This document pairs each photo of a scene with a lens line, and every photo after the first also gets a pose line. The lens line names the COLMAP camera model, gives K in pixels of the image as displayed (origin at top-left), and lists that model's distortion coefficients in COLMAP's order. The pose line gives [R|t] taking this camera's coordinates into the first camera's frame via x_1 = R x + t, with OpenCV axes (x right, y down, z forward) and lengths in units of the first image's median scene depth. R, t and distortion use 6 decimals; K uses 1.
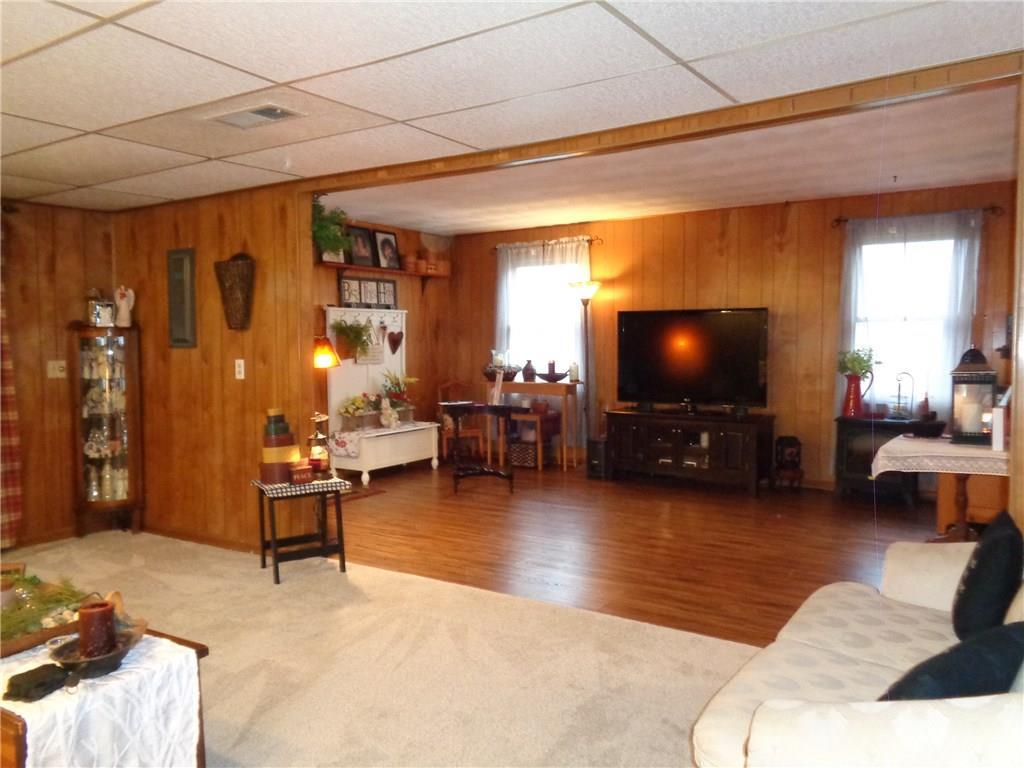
lens RADIAL K [[777.9, 0, 514.4], [0, 777.9, 383.6], [0, 0, 1]] dist [0.010084, 0.010385]
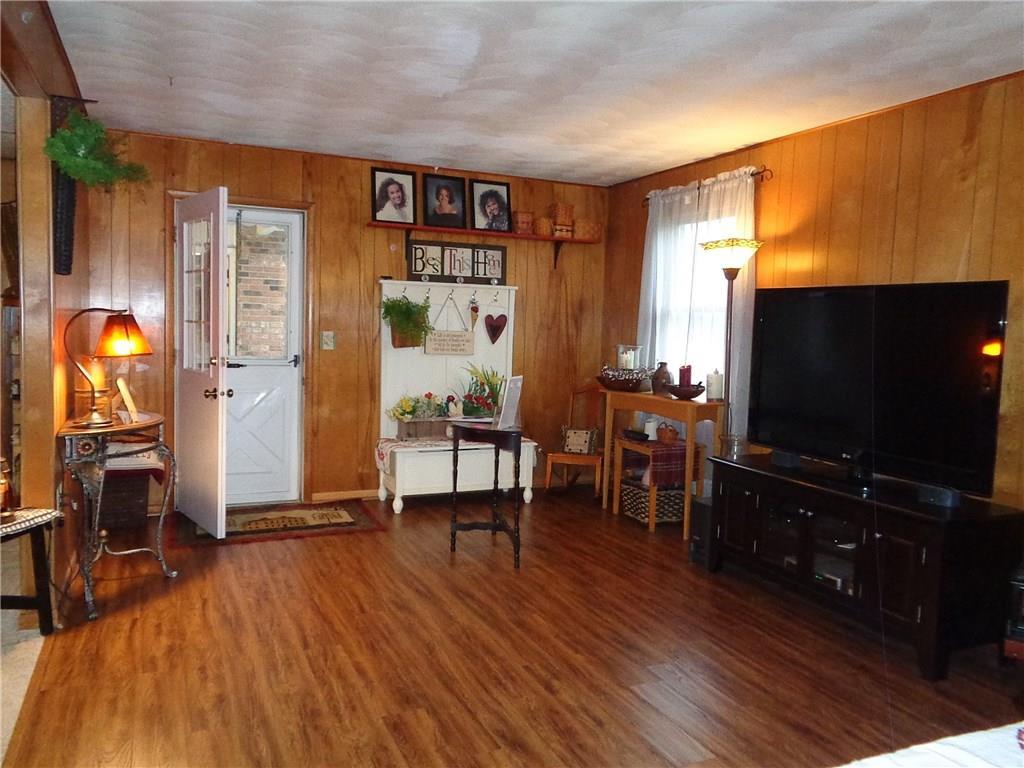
lens RADIAL K [[777.9, 0, 514.4], [0, 777.9, 383.6], [0, 0, 1]] dist [0.010084, 0.010385]
pose [[0.849328, 0.073510, -0.522722, 0.265965], [-0.065820, 0.997276, 0.033299, -0.026760], [0.523746, 0.006124, 0.851853, 0.375143]]
